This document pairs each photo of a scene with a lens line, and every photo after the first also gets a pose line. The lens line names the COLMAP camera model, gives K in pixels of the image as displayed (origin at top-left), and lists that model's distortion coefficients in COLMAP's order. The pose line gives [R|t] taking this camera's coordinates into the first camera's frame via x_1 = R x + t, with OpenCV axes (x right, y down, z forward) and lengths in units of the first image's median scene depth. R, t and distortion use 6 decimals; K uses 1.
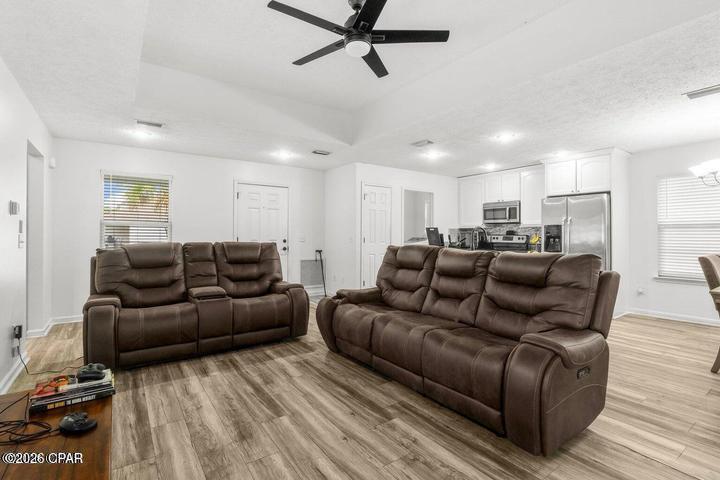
lens RADIAL K [[346.4, 0, 362.4], [0, 346.4, 236.2], [0, 0, 1]] dist [-0.002192, -0.000439]
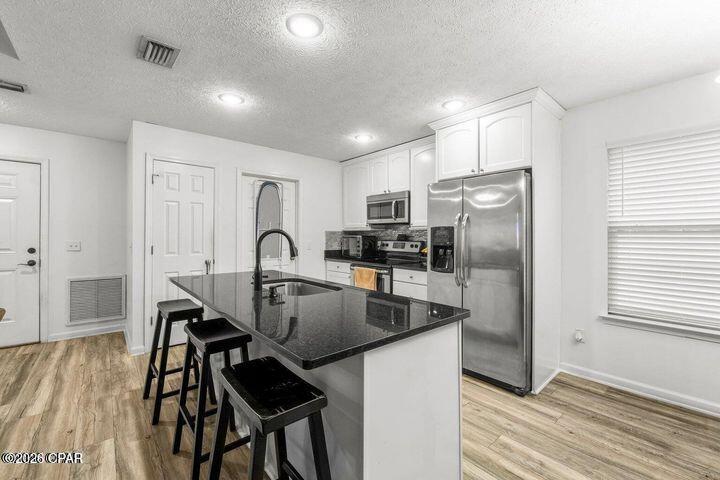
lens RADIAL K [[307.7, 0, 360.2], [0, 307.7, 236.0], [0, 0, 1]] dist [-0.004021, -0.000304]
pose [[0.995414, 0.002393, 0.095631, 0.299327], [-0.002215, 0.999996, -0.001969, -0.012391], [-0.095636, 0.001748, 0.995415, 0.403830]]
